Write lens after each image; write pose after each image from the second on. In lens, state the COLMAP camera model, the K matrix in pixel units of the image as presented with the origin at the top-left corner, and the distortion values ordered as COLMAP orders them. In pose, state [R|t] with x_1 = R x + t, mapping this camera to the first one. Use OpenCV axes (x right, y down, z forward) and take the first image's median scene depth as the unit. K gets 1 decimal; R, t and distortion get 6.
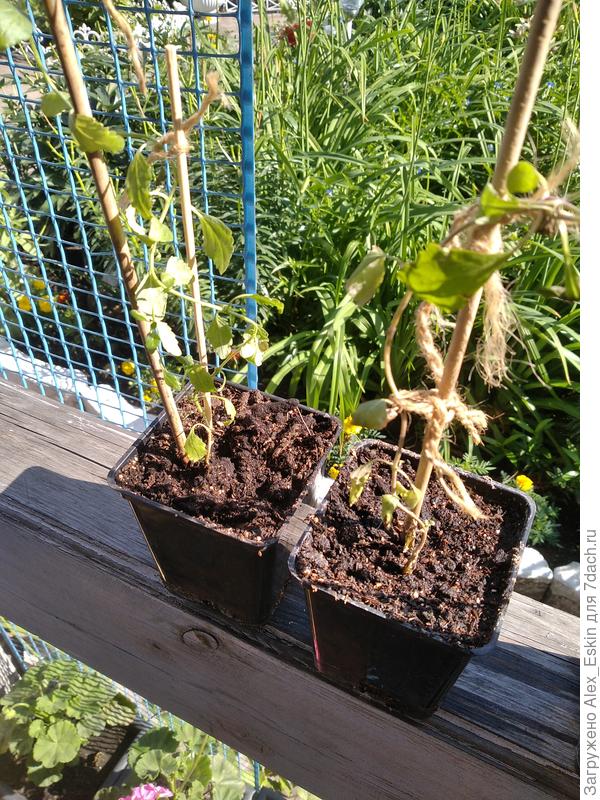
lens RADIAL K [[645.5, 0, 300.0], [0, 645.5, 400.0], [0, 0, 1]] dist [-0.012937, 0.001260]
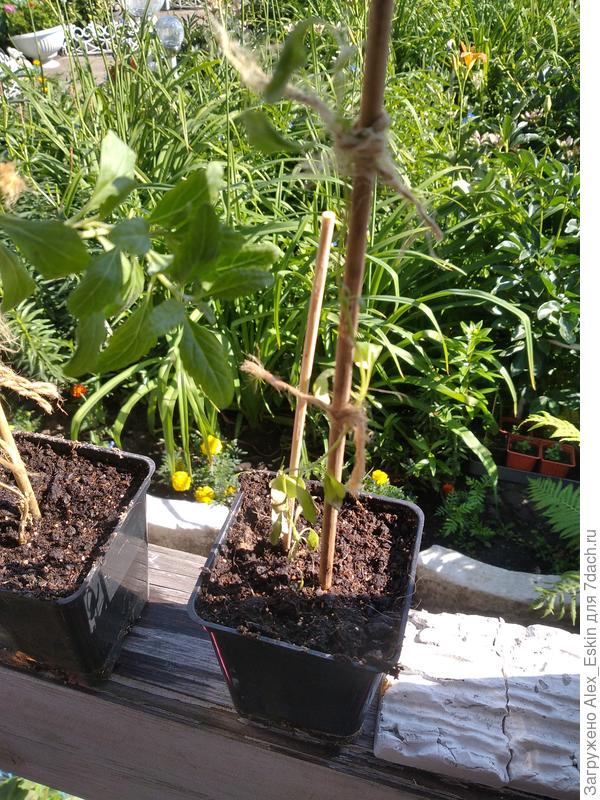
lens RADIAL K [[639.6, 0, 300.0], [0, 639.6, 400.0], [0, 0, 1]] dist [0.094201, -0.216964]
pose [[0.982989, -0.125977, 0.133653, 0.096922], [0.131884, 0.990601, -0.036273, 0.024931], [-0.127827, 0.053283, 0.990364, -0.025967]]
